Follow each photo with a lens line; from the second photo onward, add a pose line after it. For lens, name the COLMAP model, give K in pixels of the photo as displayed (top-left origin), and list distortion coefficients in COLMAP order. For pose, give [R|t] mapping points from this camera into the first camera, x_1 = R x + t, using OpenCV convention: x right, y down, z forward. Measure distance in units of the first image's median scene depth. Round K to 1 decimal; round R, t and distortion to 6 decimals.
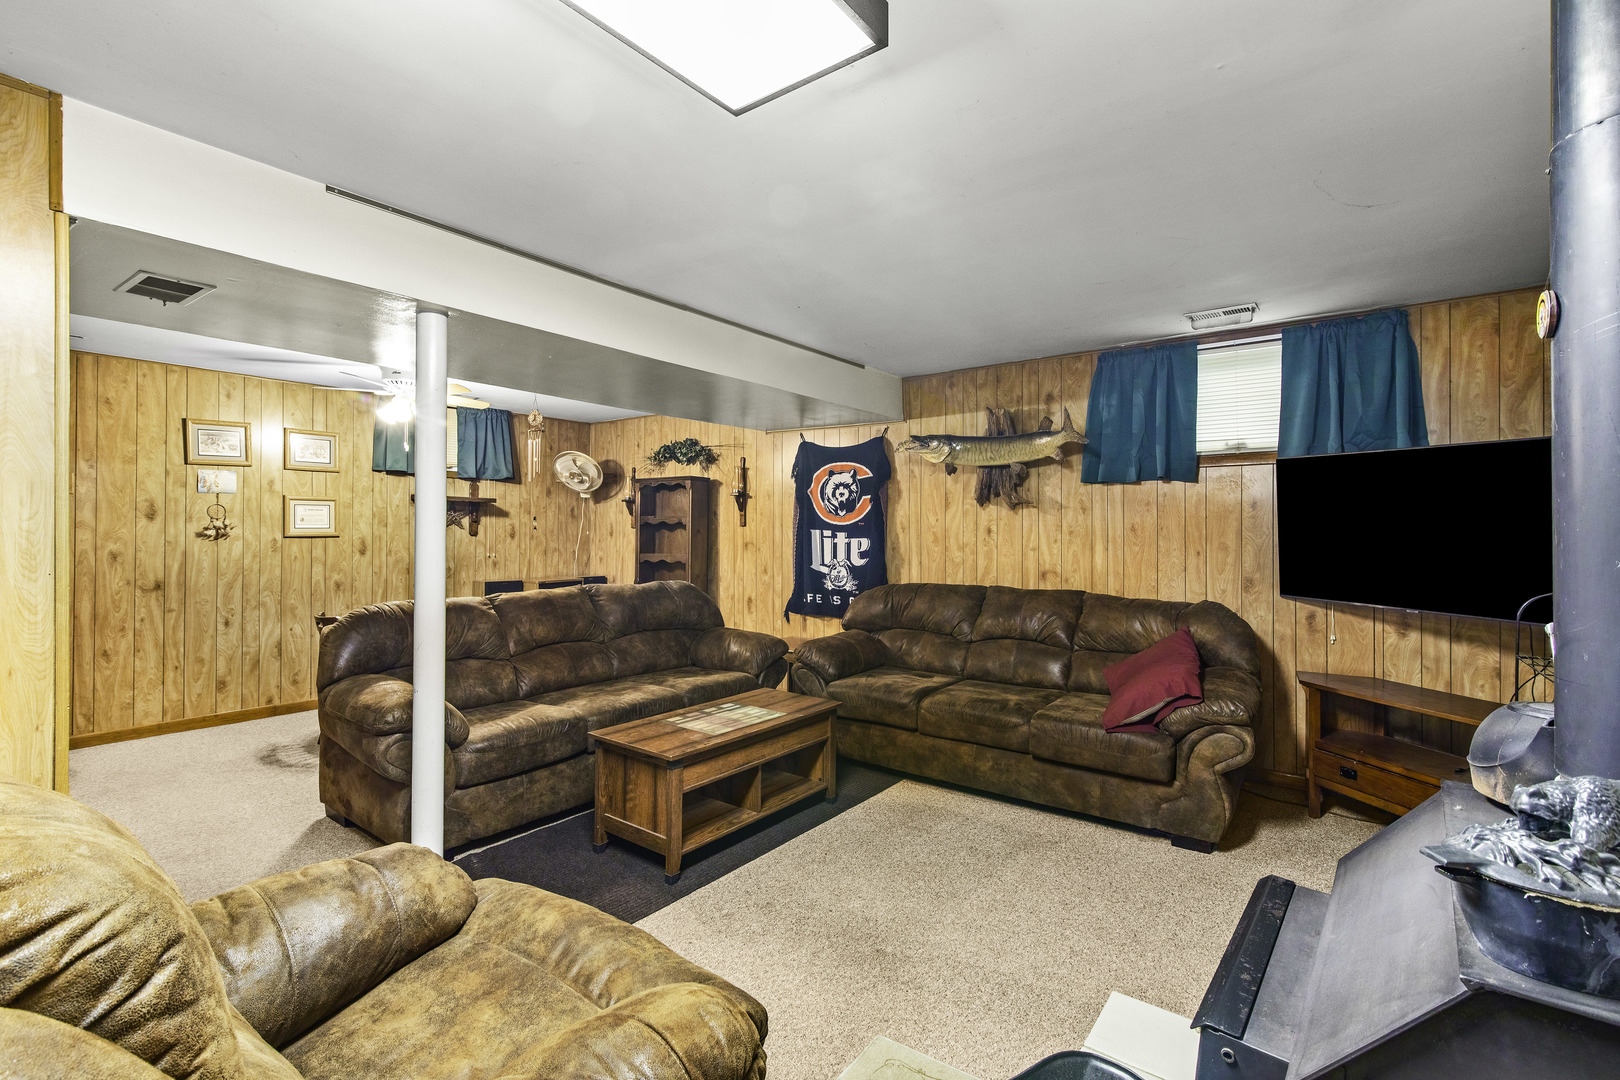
lens RADIAL K [[730.2, 0, 817.3], [0, 730.2, 530.4], [0, 0, 1]] dist [0.007133, -0.001662]
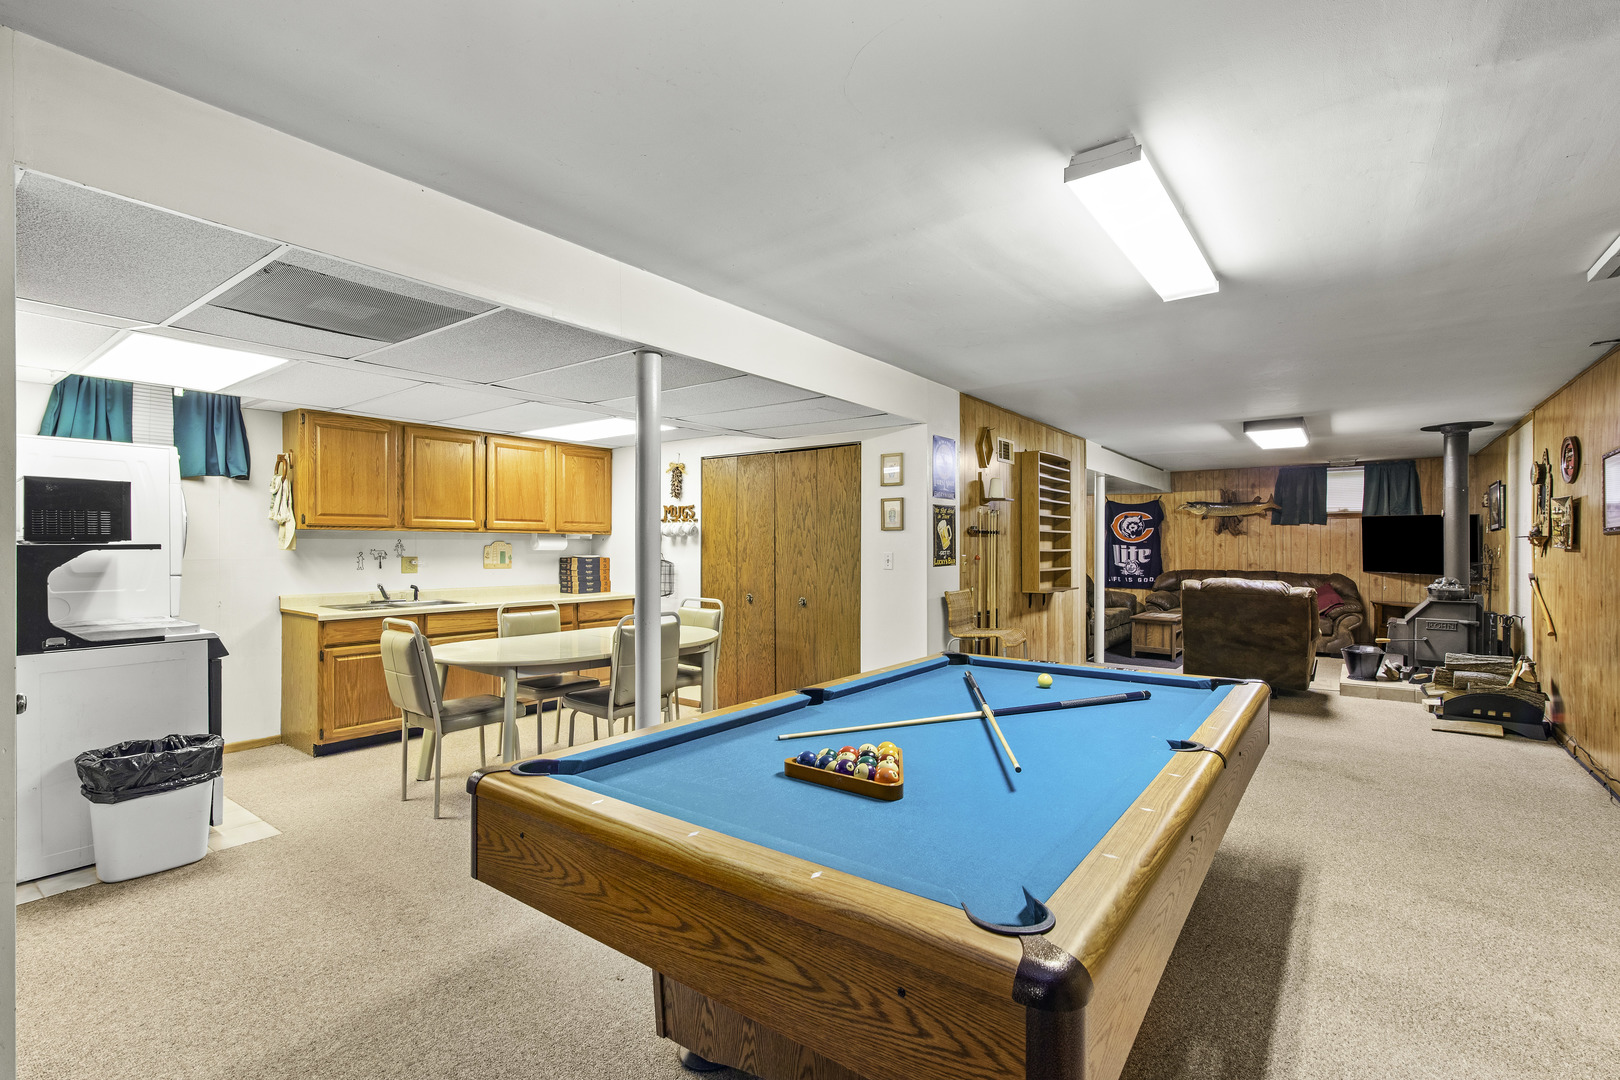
lens RADIAL K [[730.2, 0, 814.7], [0, 730.2, 549.2], [0, 0, 1]] dist [0.007133, -0.001662]
pose [[0.999966, -0.002636, 0.007809, -1.031345], [0.002578, 0.999968, 0.007518, -0.007754], [-0.007829, -0.007498, 0.999941, -1.216645]]
